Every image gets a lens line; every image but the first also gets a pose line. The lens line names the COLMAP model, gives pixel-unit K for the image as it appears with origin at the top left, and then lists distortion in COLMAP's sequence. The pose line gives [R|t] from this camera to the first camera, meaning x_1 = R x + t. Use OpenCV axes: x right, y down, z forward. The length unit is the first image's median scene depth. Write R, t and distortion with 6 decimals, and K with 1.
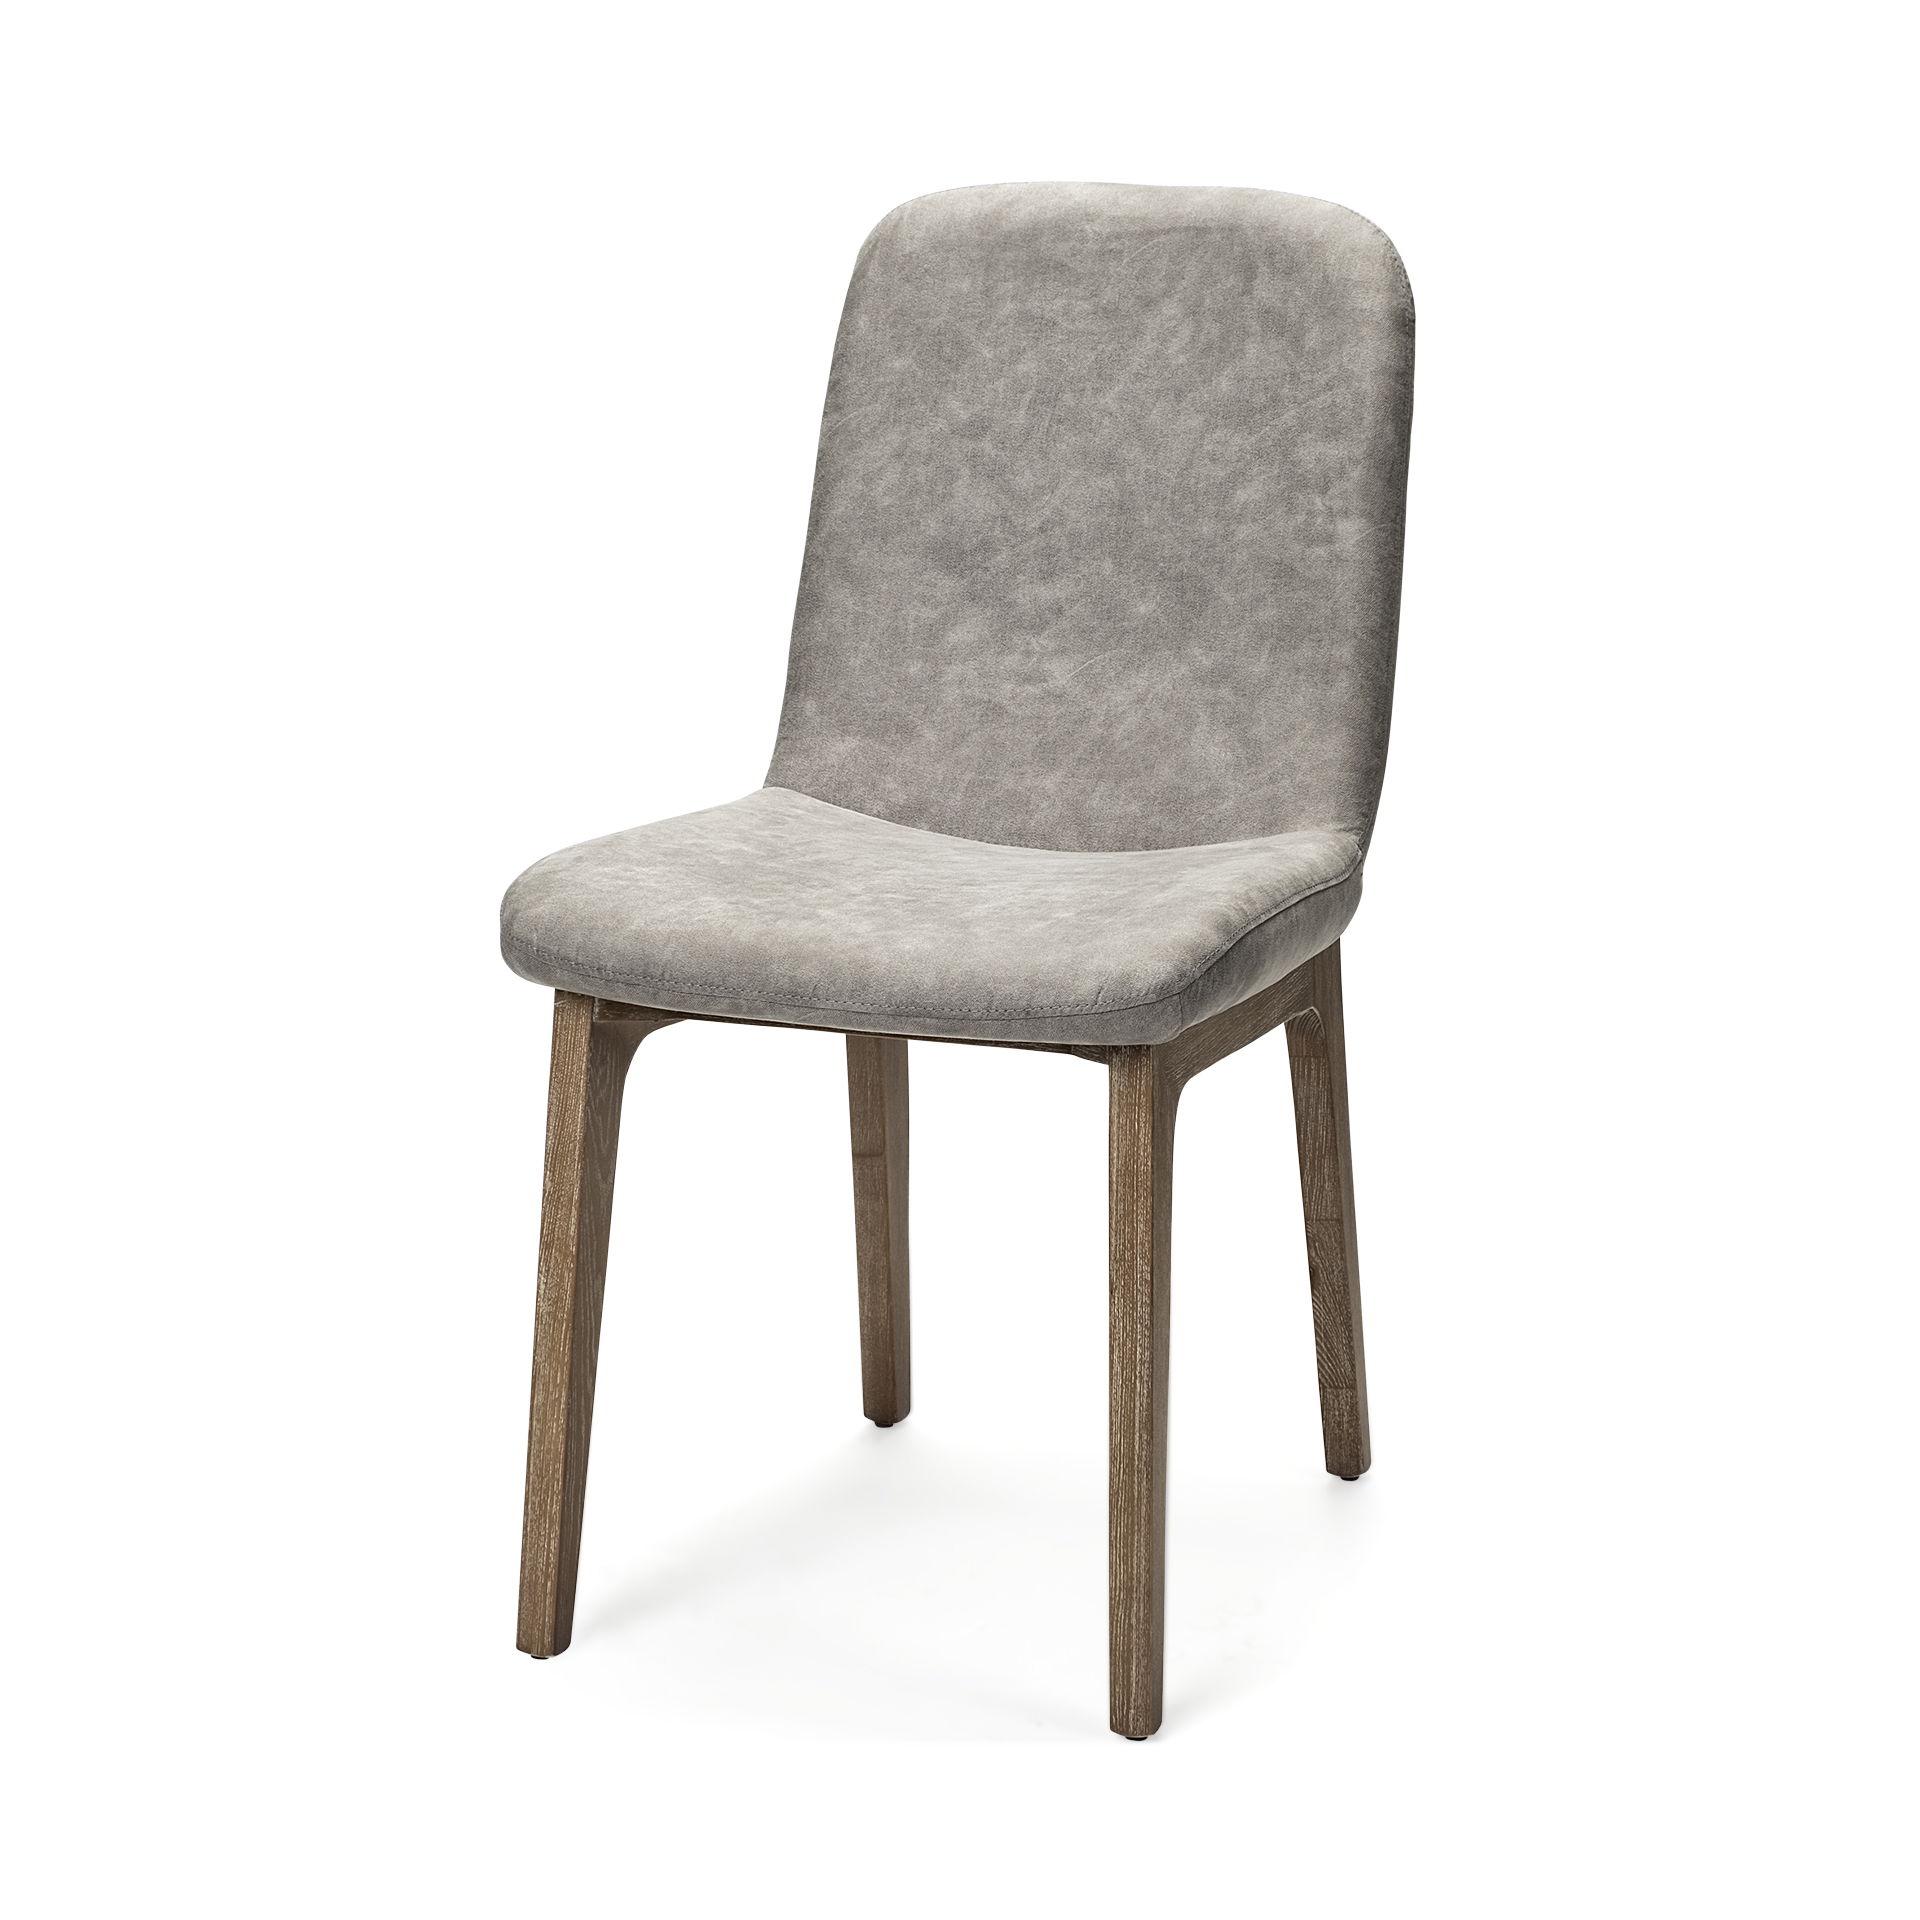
lens RADIAL K [[6858.3, 0, 961.1], [0, 6858.3, 954.0], [0, 0, 1]] dist [0.041473, 0.000000]
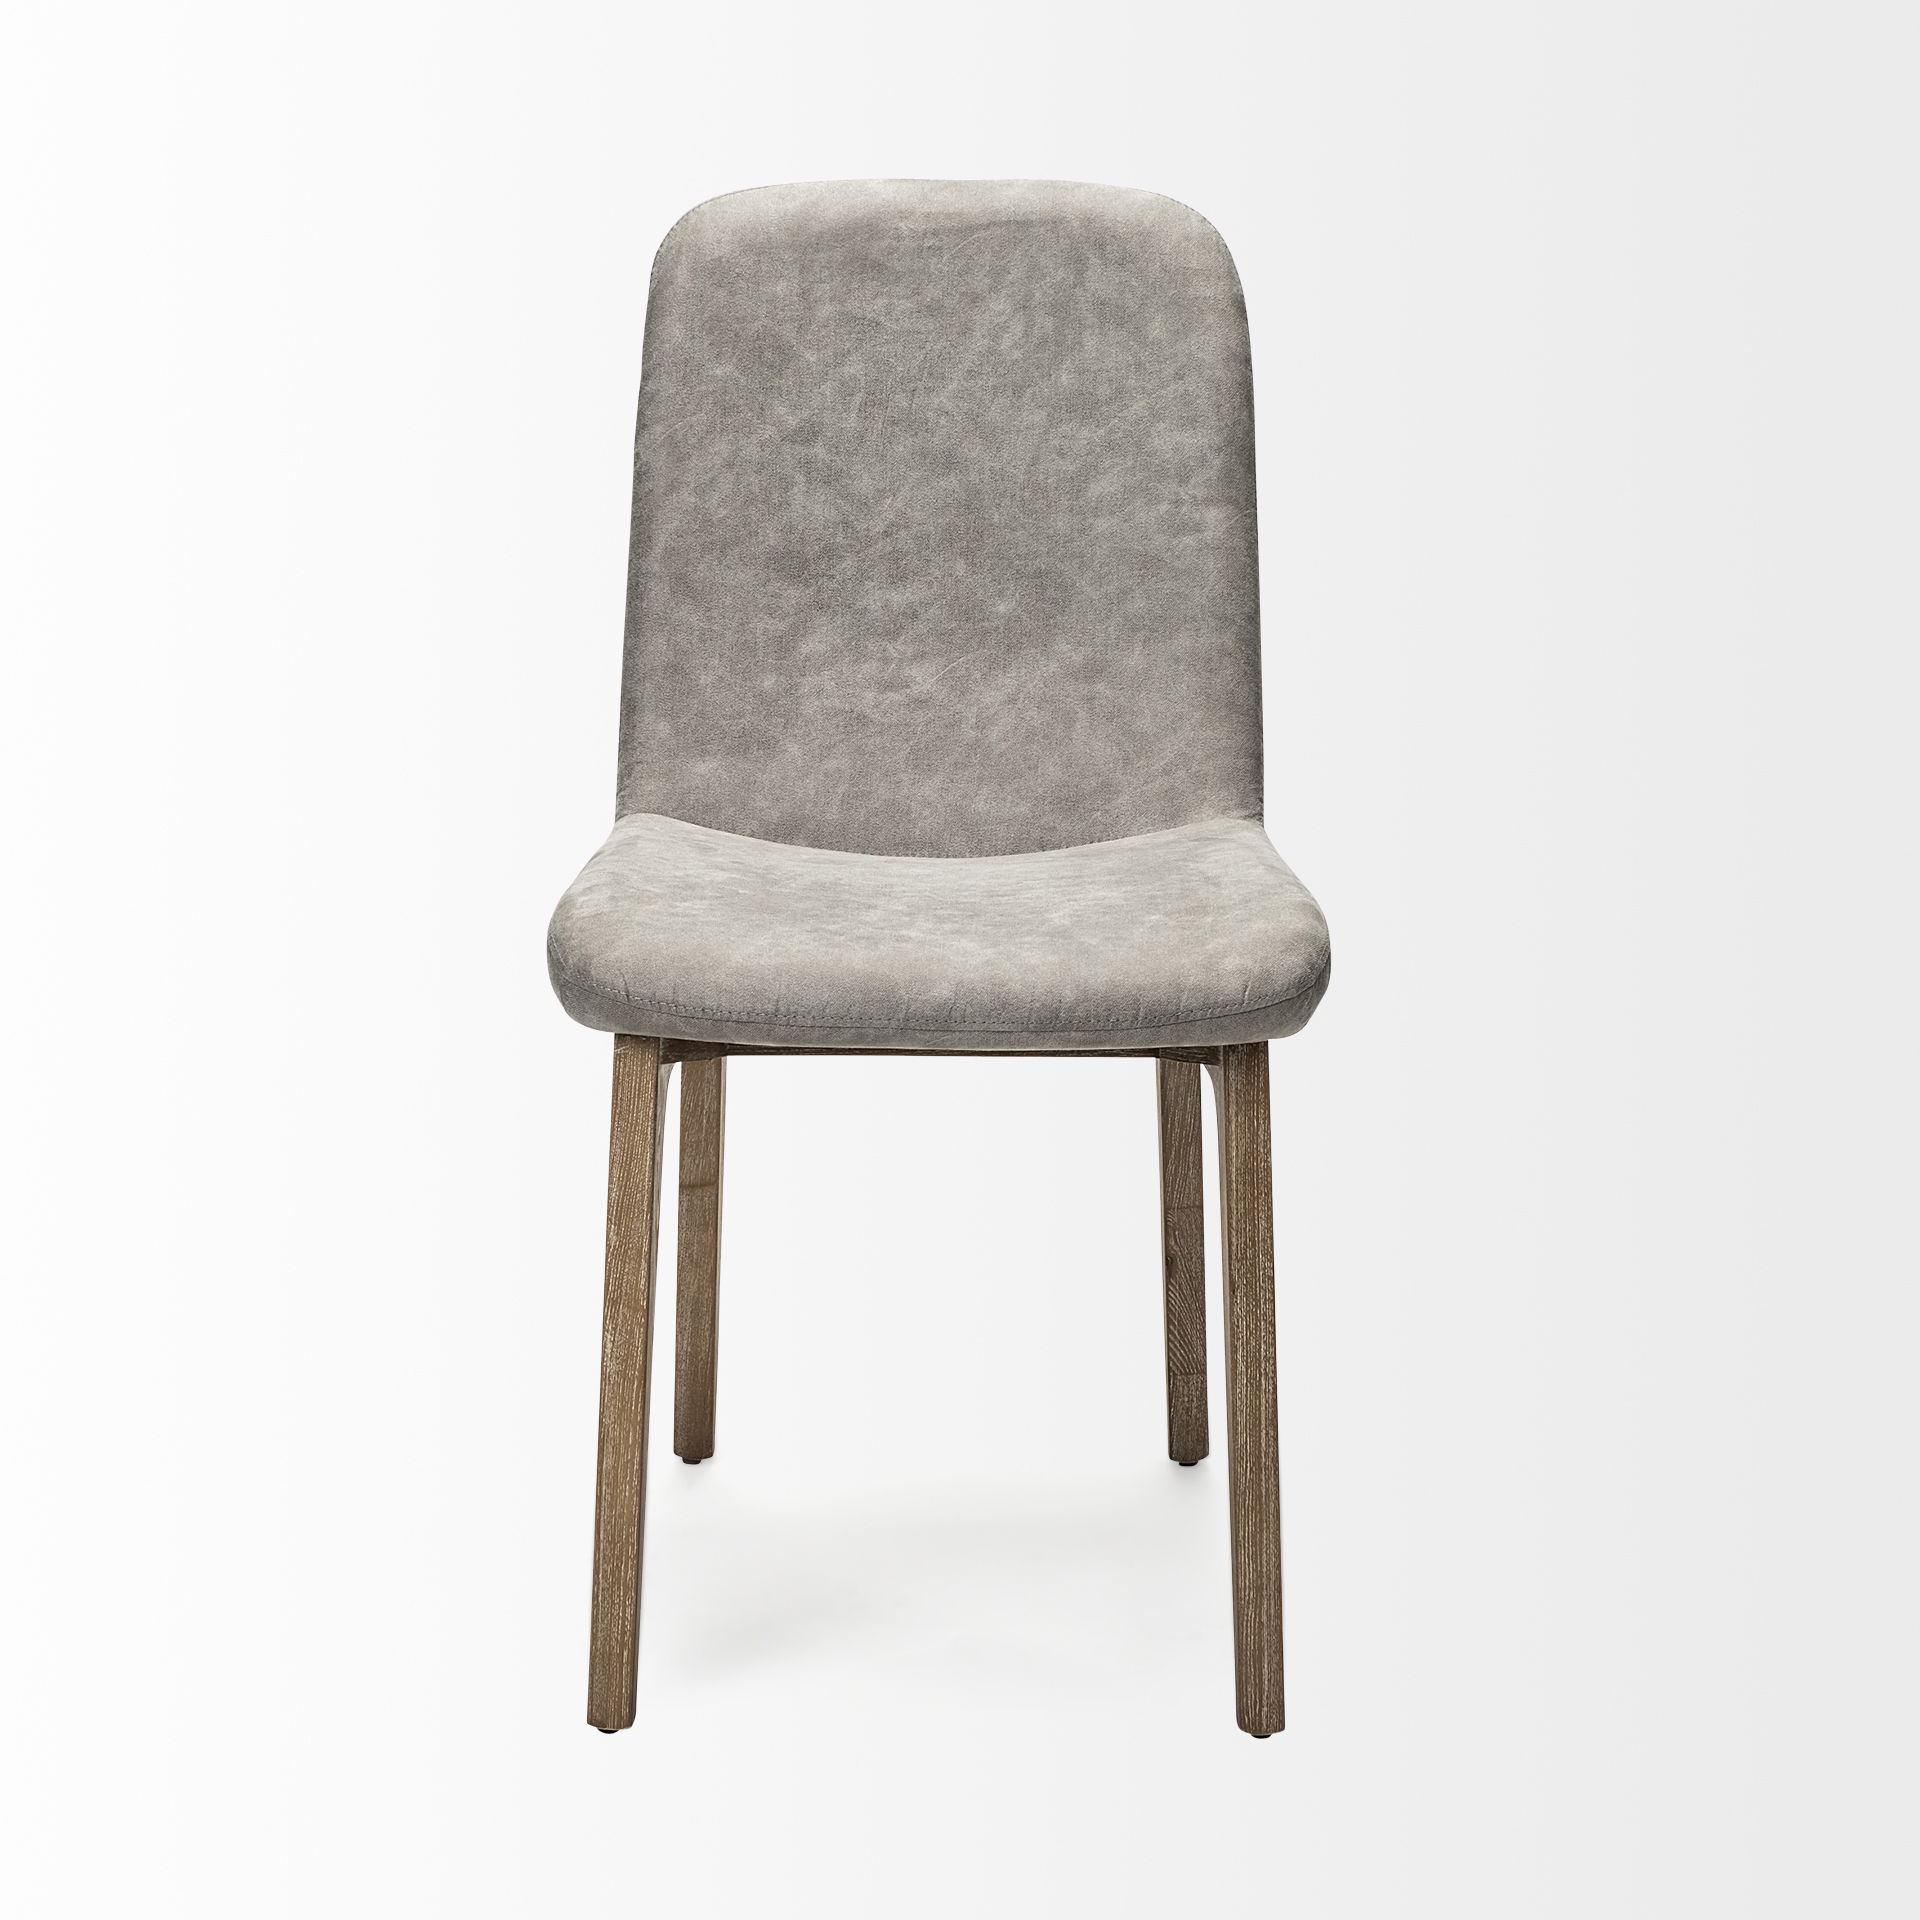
lens RADIAL K [[6858.3, 0, 960.7], [0, 6858.3, 966.0], [0, 0, 1]] dist [0.041473, 0.000000]
pose [[0.914550, -0.075772, 0.397311, -0.378664], [0.073499, 0.997075, 0.020971, -0.020151], [-0.397738, 0.010023, 0.917444, 0.095441]]
